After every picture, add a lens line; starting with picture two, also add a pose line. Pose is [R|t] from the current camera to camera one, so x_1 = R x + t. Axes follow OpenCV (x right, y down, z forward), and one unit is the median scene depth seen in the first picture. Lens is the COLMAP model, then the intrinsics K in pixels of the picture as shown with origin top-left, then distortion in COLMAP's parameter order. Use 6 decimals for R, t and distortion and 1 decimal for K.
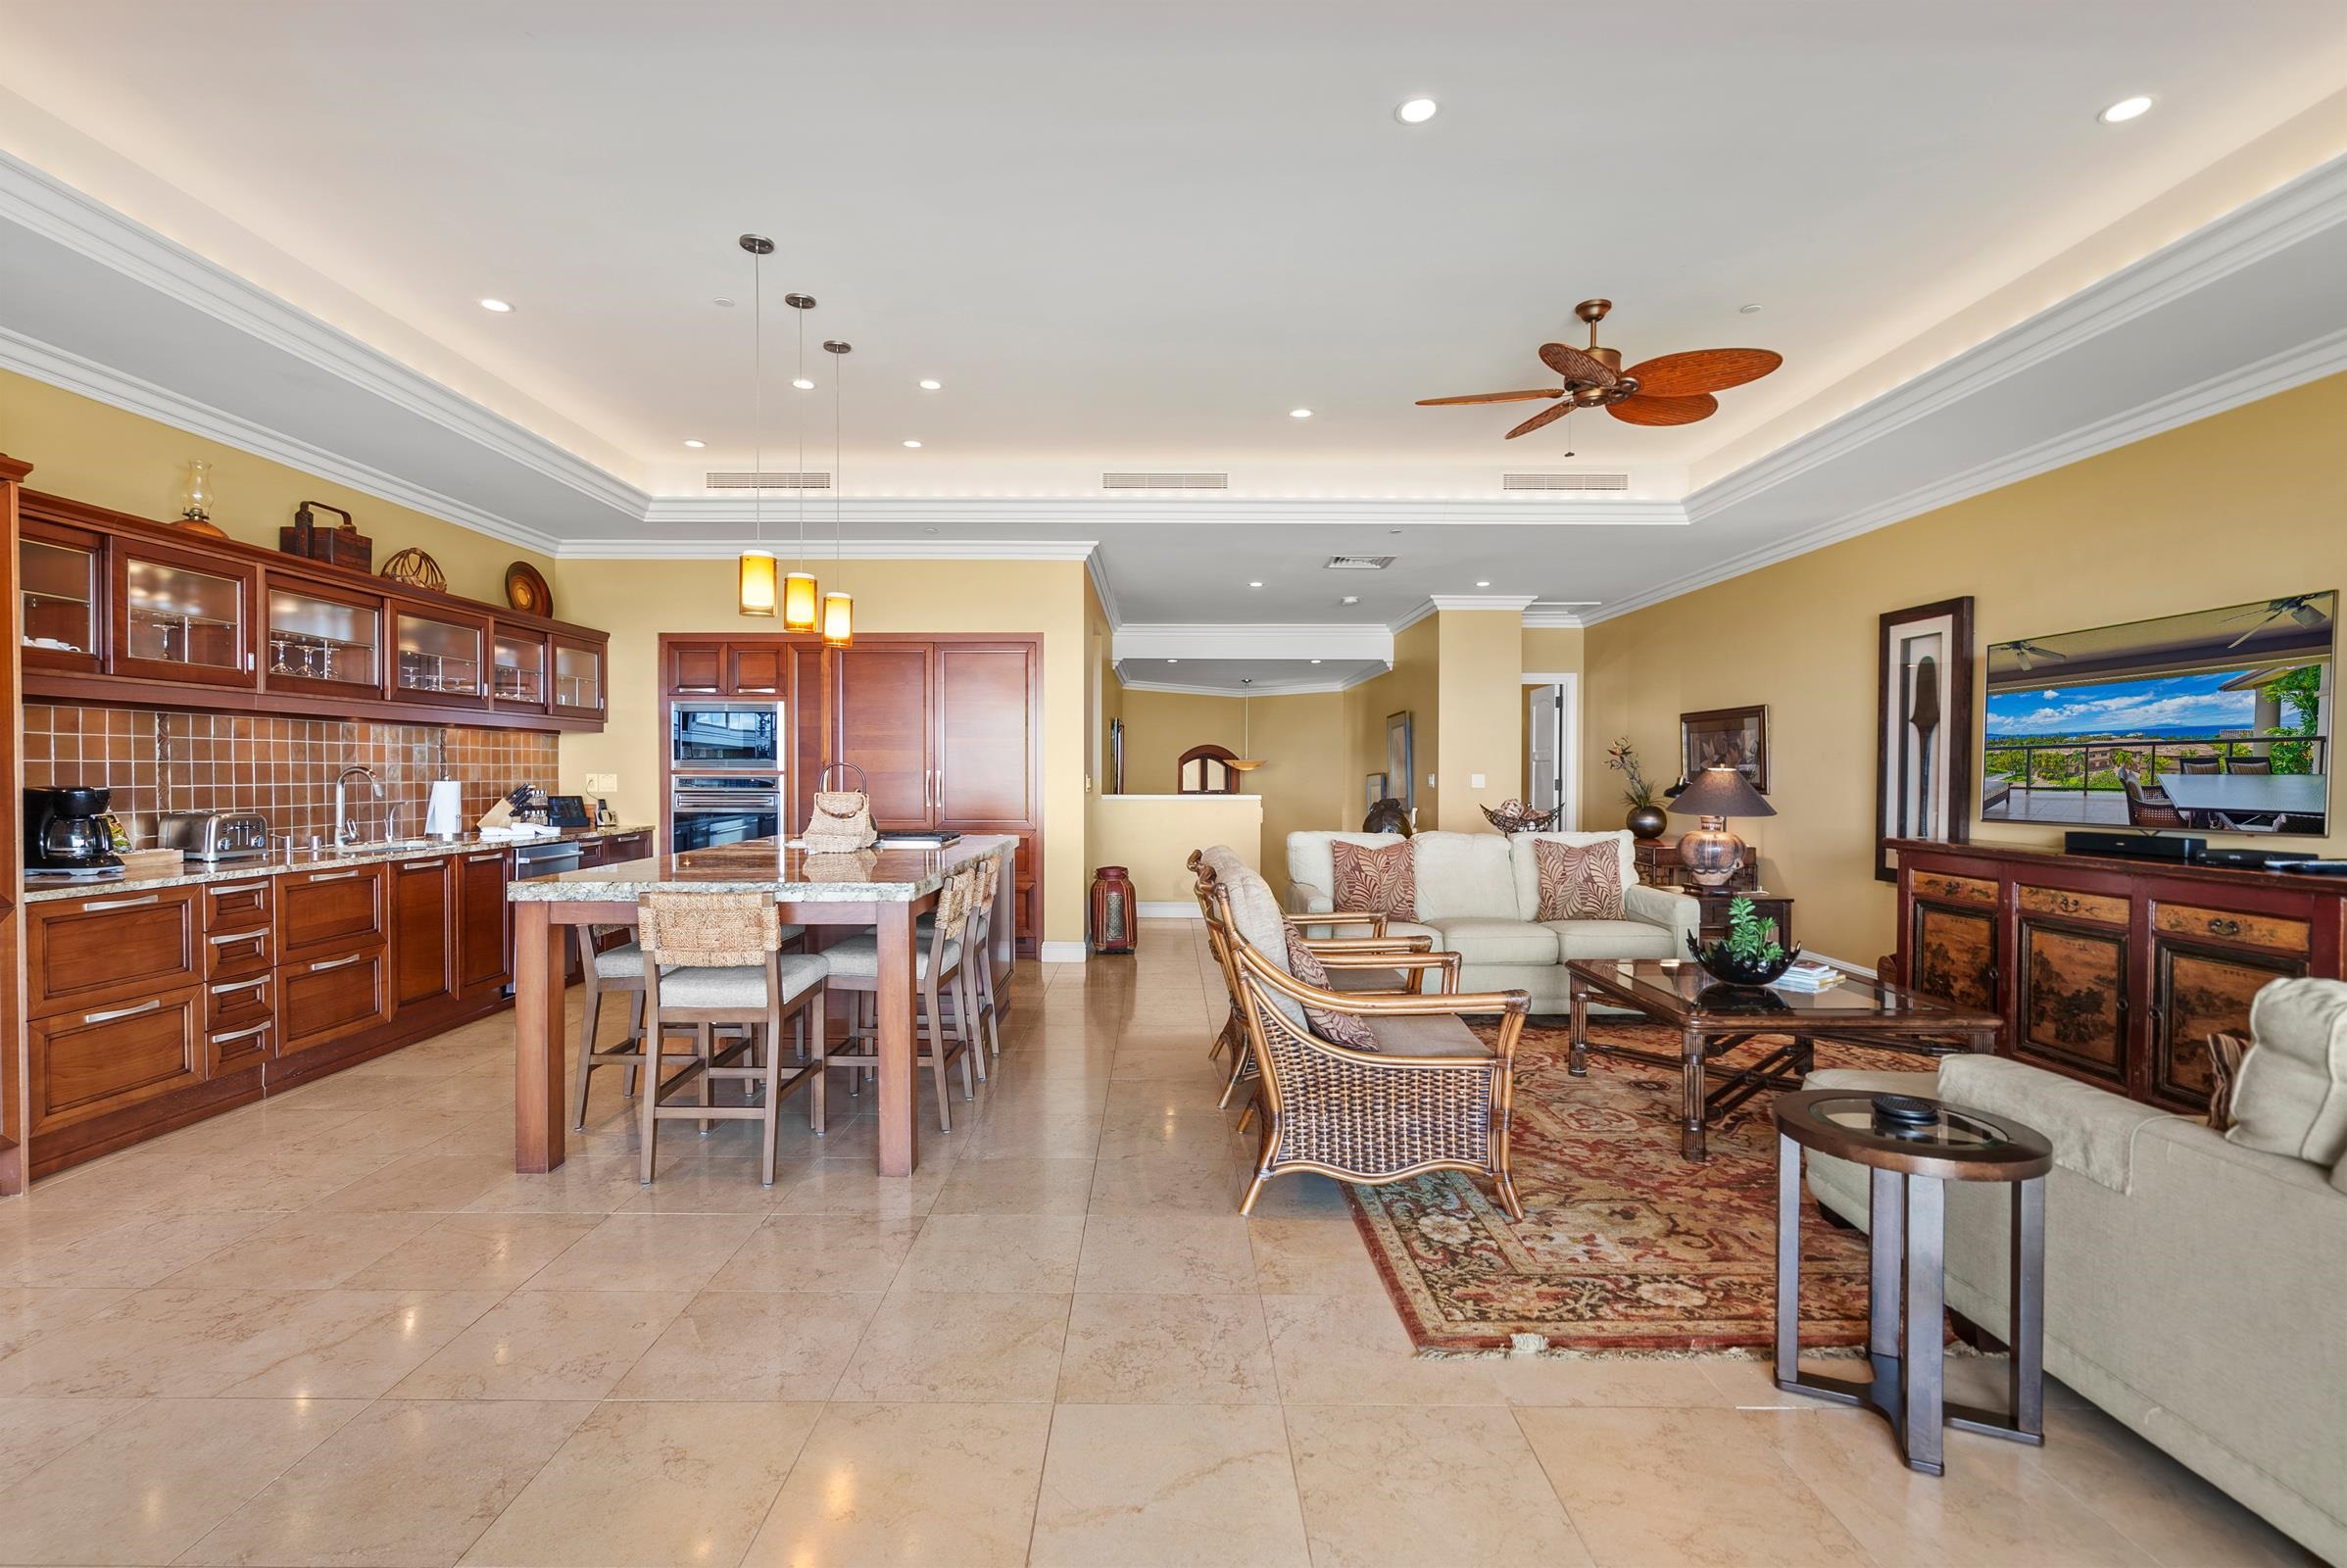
lens RADIAL K [[1063.8, 0, 1159.4], [0, 1063.8, 789.2], [0, 0, 1]] dist [-0.003377, 0.000523]
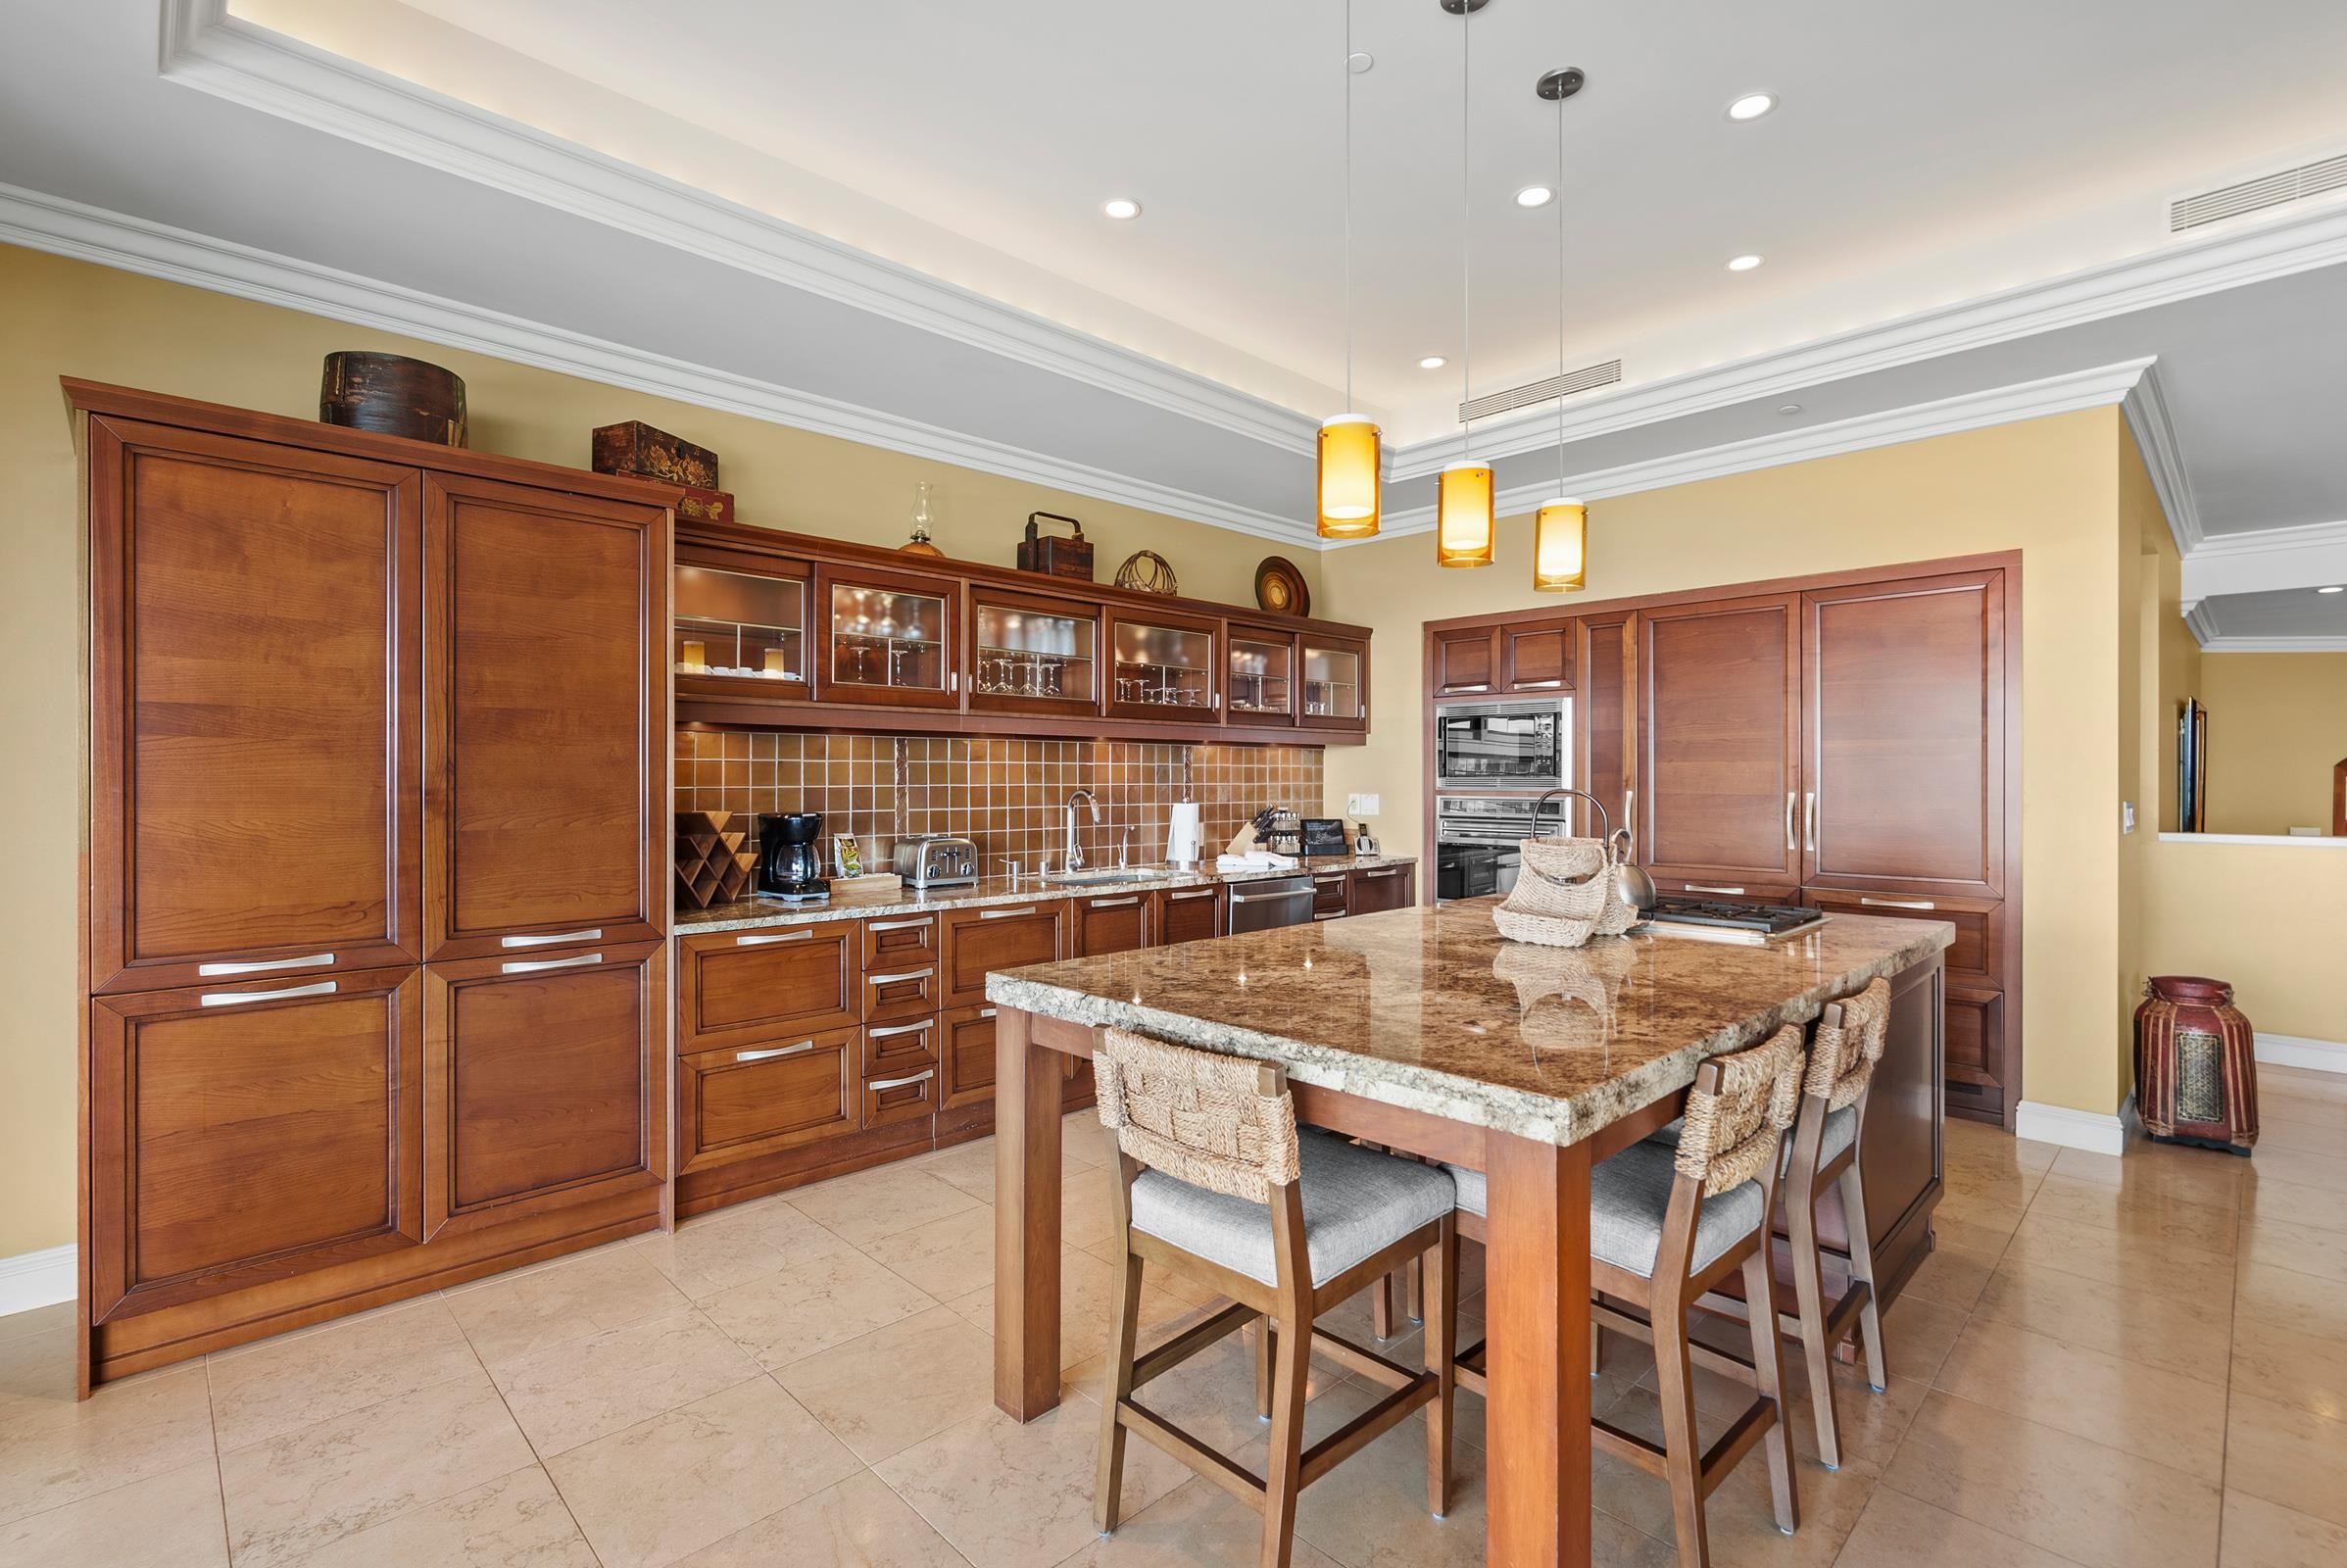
lens RADIAL K [[1070.0, 0, 1158.8], [0, 1070.0, 780.8], [0, 0, 1]] dist [-0.003586, 0.000411]
pose [[0.695637, 0.000217, -0.718393, -0.030608], [-0.011385, 0.999878, -0.010722, -0.020048], [0.718303, 0.015638, 0.695555, 0.411437]]
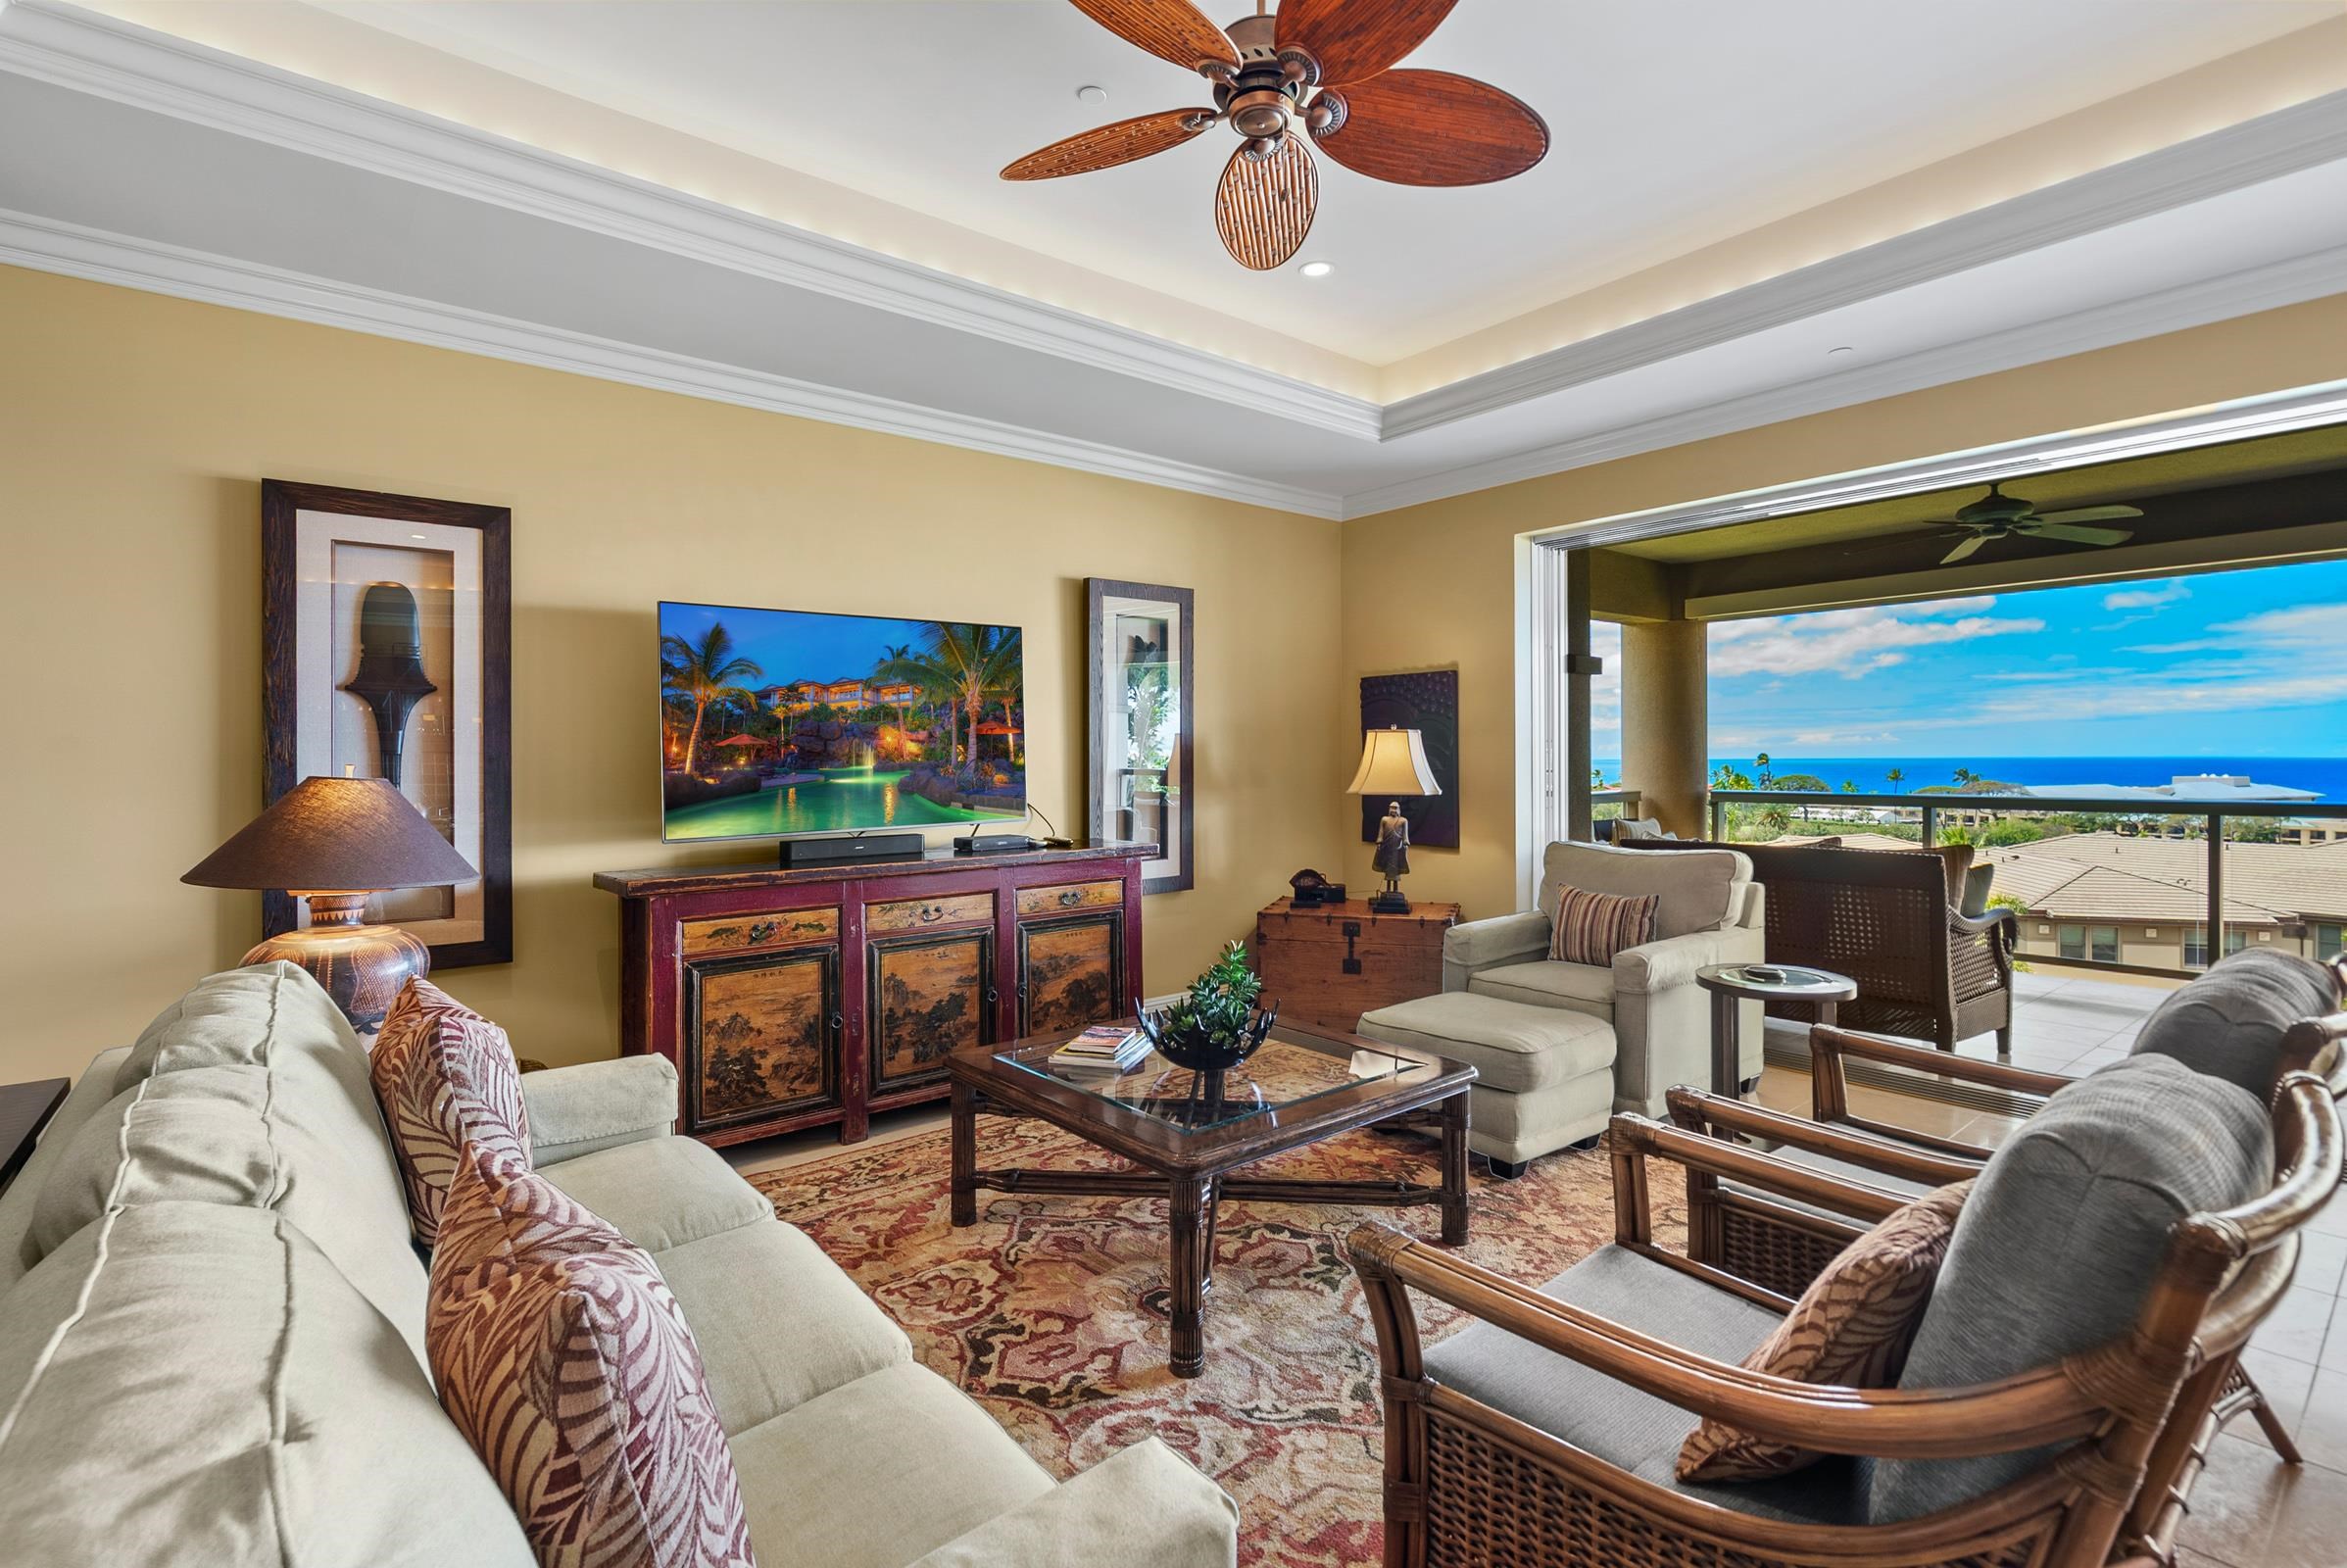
lens RADIAL K [[1055.4, 0, 1161.6], [0, 1055.4, 758.9], [0, 0, 1]] dist [-0.000313, 0.000932]
pose [[-0.621430, 0.002569, 0.783465, 0.001457], [0.020366, 0.999710, 0.012876, -0.029522], [-0.783205, 0.023958, -0.621302, 1.200233]]
